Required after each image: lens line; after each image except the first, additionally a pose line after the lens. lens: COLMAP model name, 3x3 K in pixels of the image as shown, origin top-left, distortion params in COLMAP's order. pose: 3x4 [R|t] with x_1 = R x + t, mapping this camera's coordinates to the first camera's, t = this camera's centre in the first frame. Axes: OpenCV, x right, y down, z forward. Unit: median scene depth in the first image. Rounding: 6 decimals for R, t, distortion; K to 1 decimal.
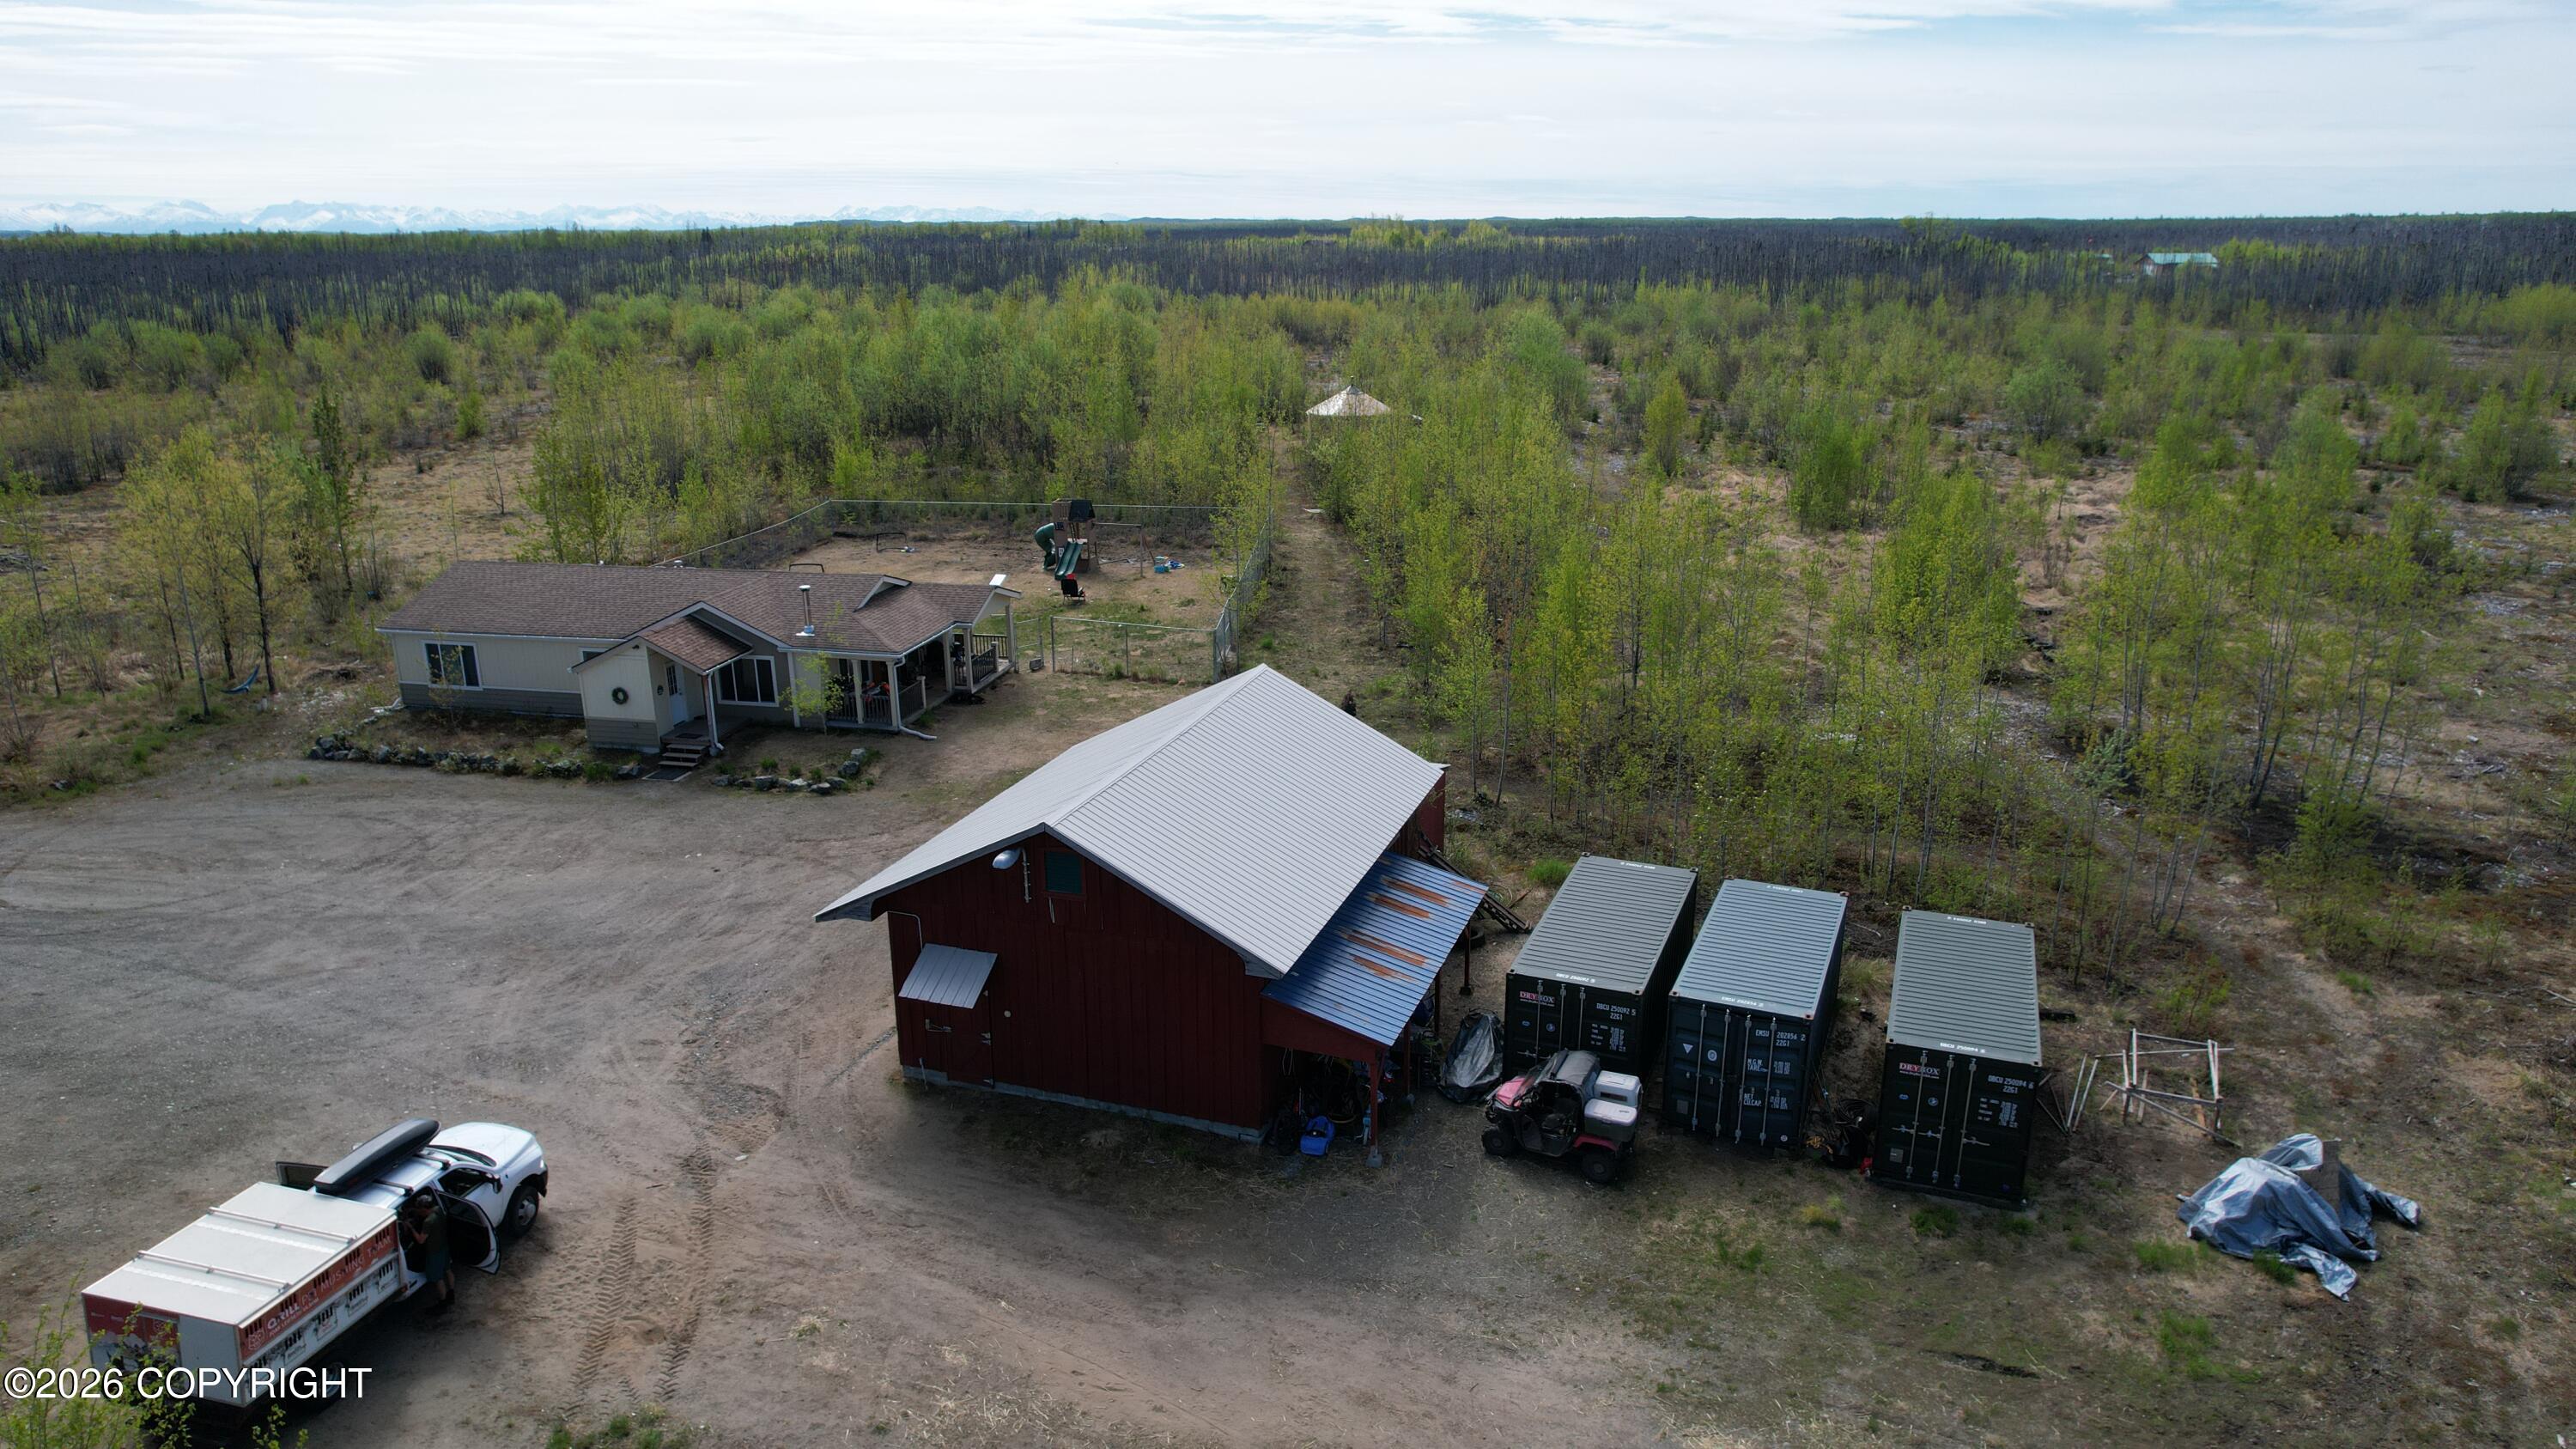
lens RADIAL K [[1641.1, 0, 1288.0], [0, 1641.1, 724.5], [0, 0, 1]] dist [-0.092040, 0.079041]
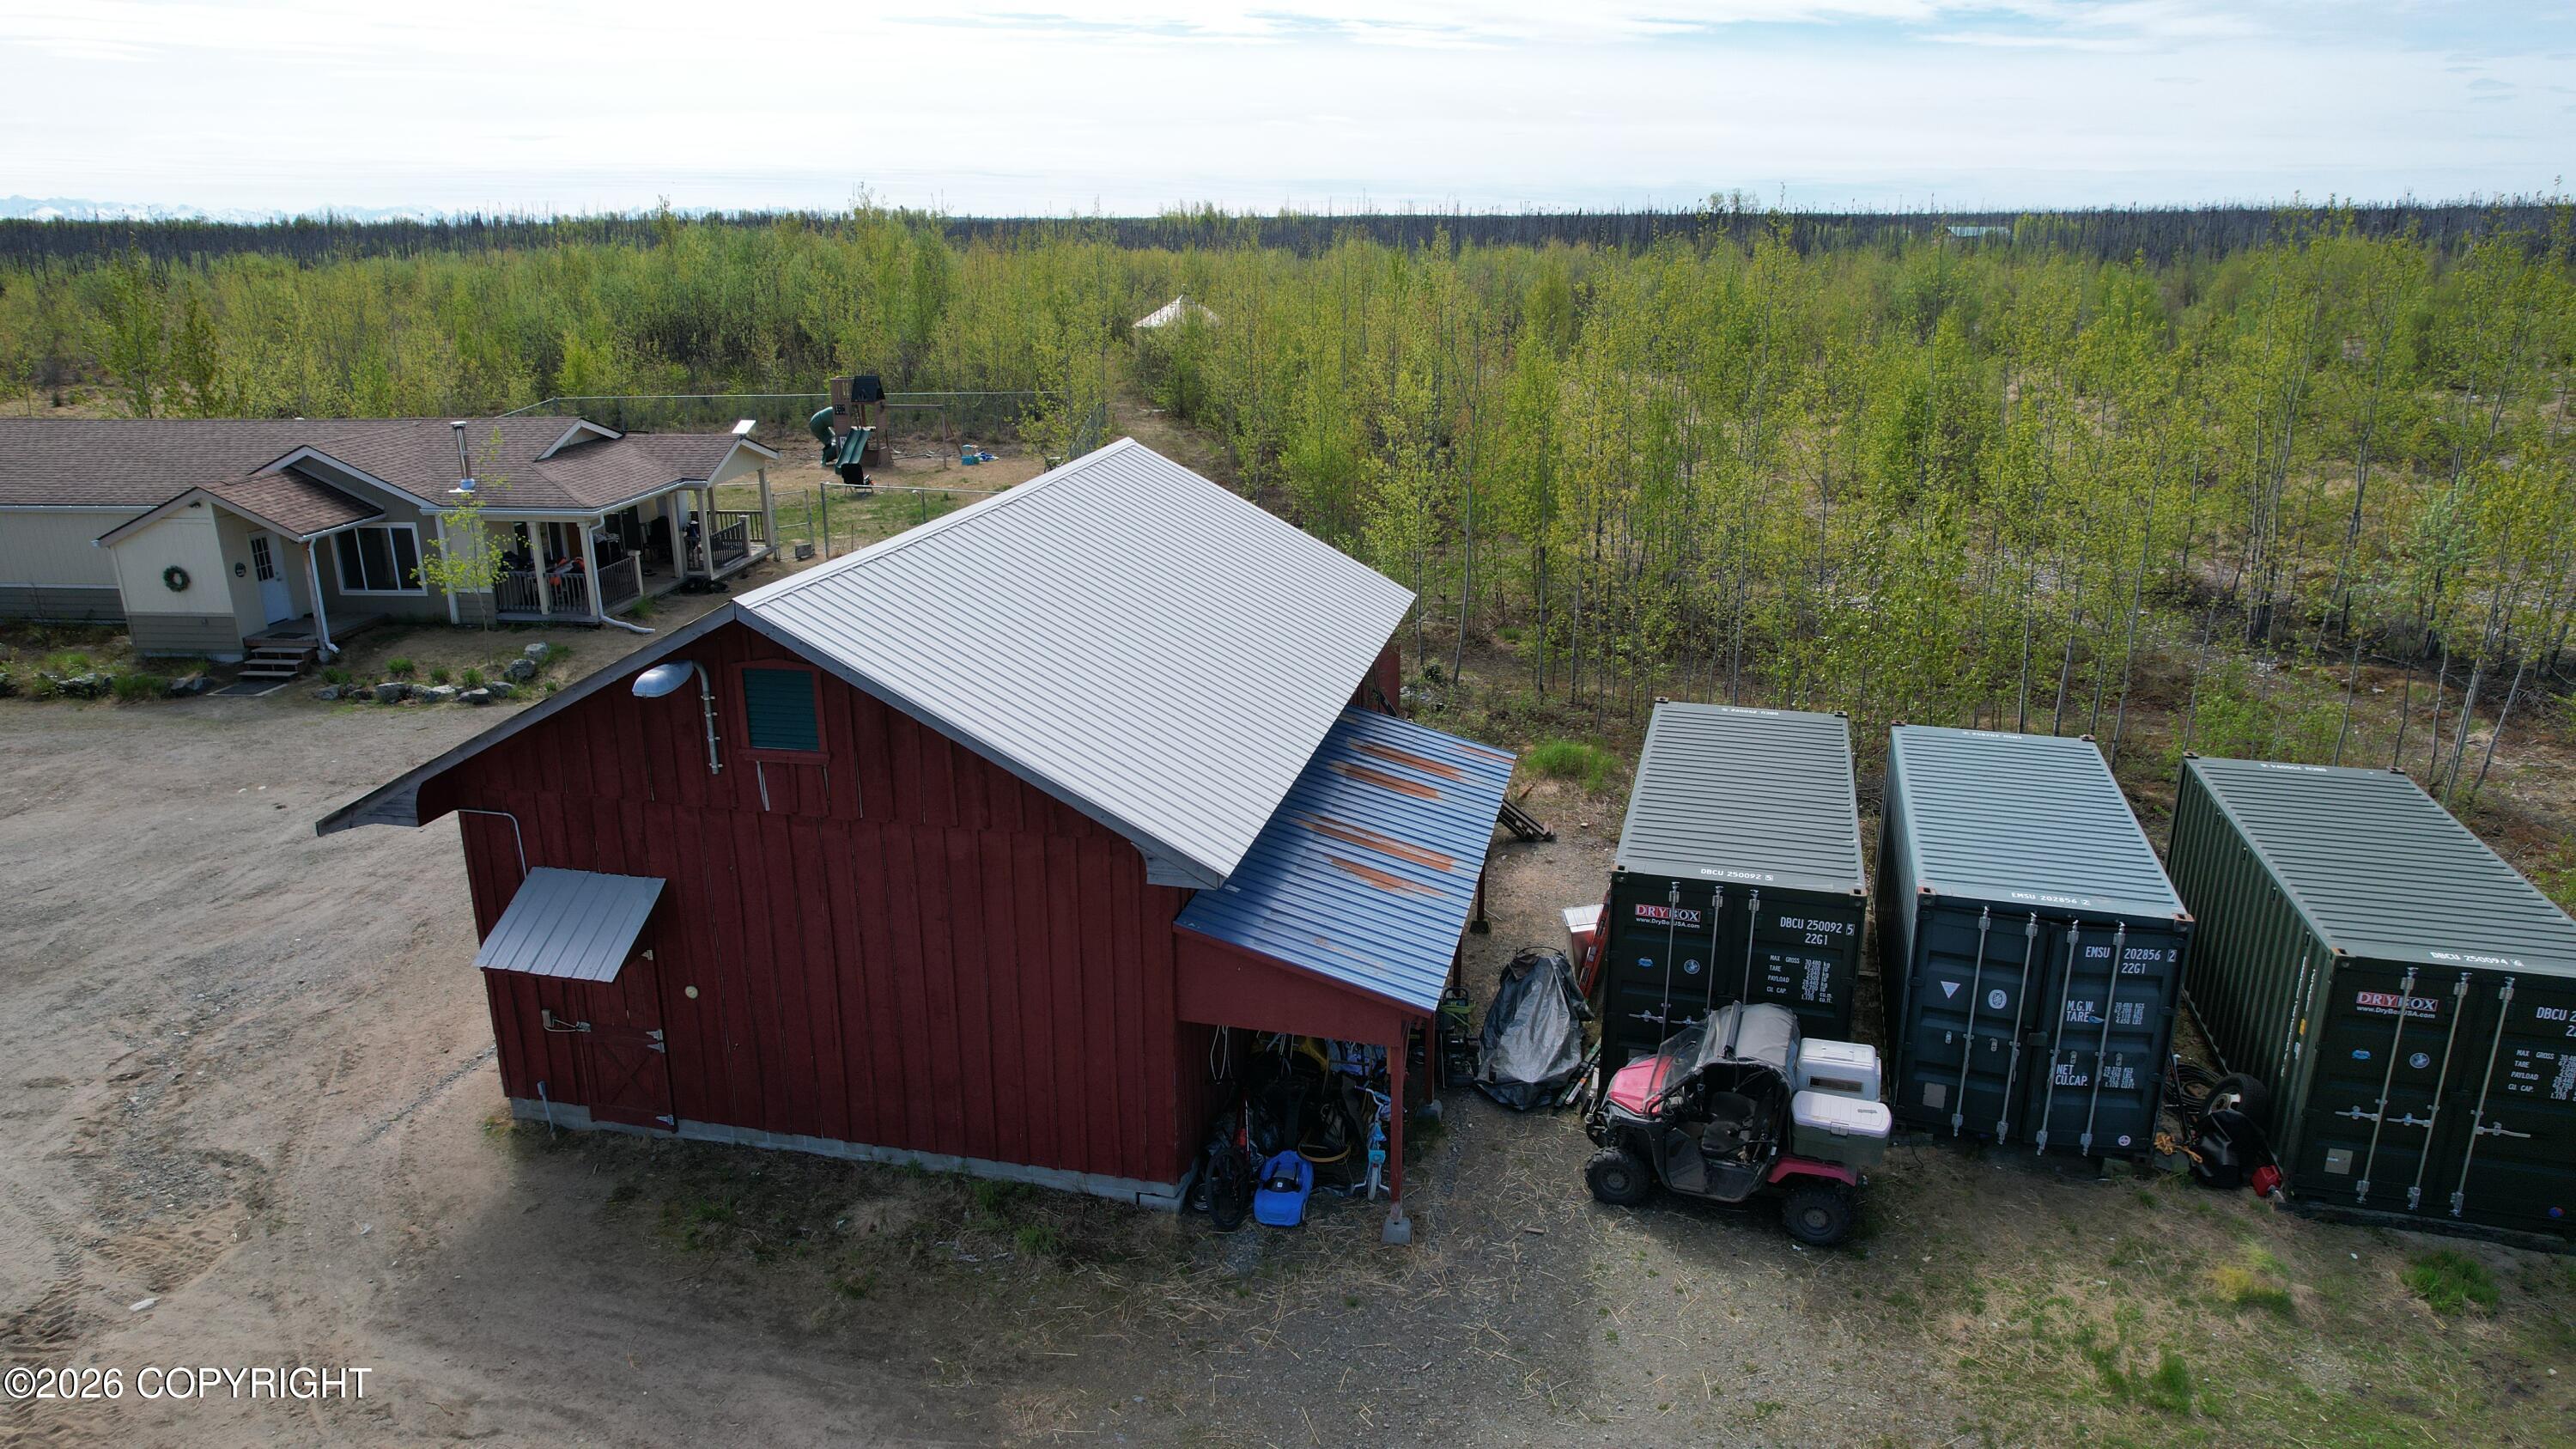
lens RADIAL K [[1641.1, 0, 1288.0], [0, 1641.1, 724.5], [0, 0, 1]] dist [-0.092040, 0.079041]
pose [[0.993474, -0.032153, 0.109435, -0.030944], [0.032136, 0.999482, 0.001924, 0.088565], [-0.109440, 0.001606, 0.993992, 0.419824]]
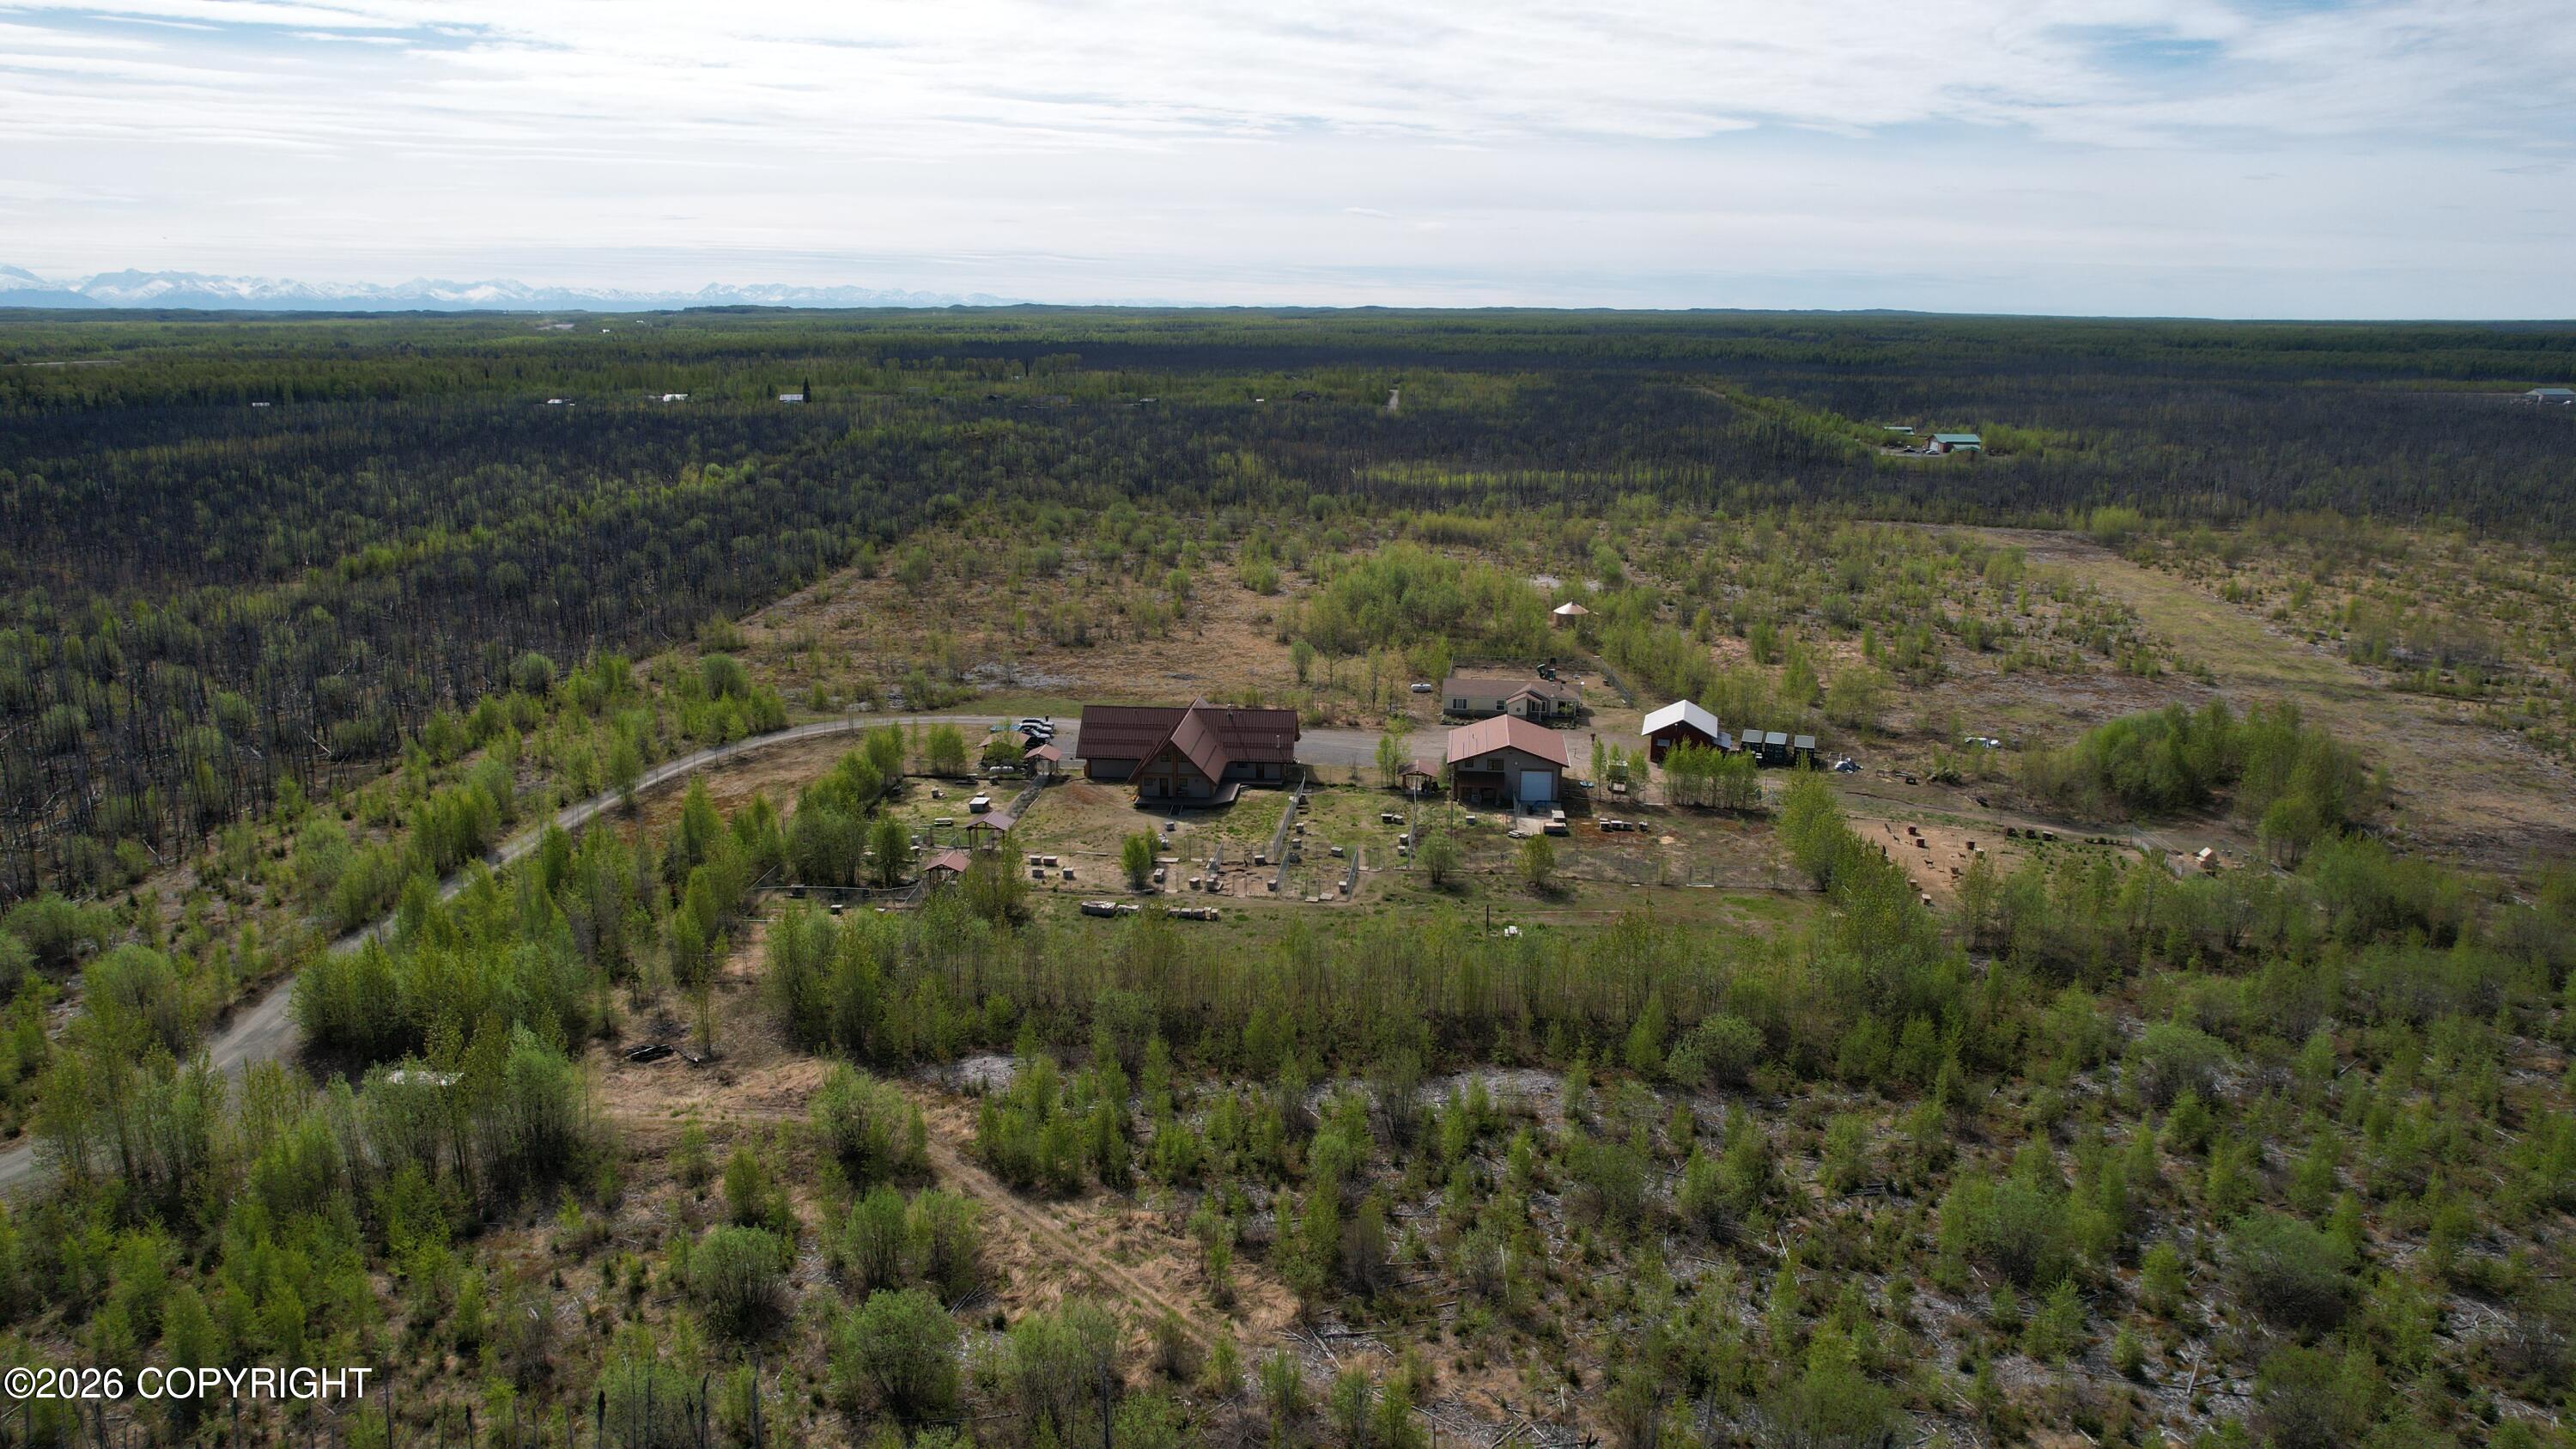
lens RADIAL K [[1641.1, 0, 1288.0], [0, 1641.1, 724.5], [0, 0, 1]] dist [-0.092040, 0.079041]
pose [[0.996774, -0.008129, 0.079844, -2.162413], [0.011839, 0.998866, -0.046105, 0.345710], [-0.079379, 0.046901, 0.995741, -5.320924]]
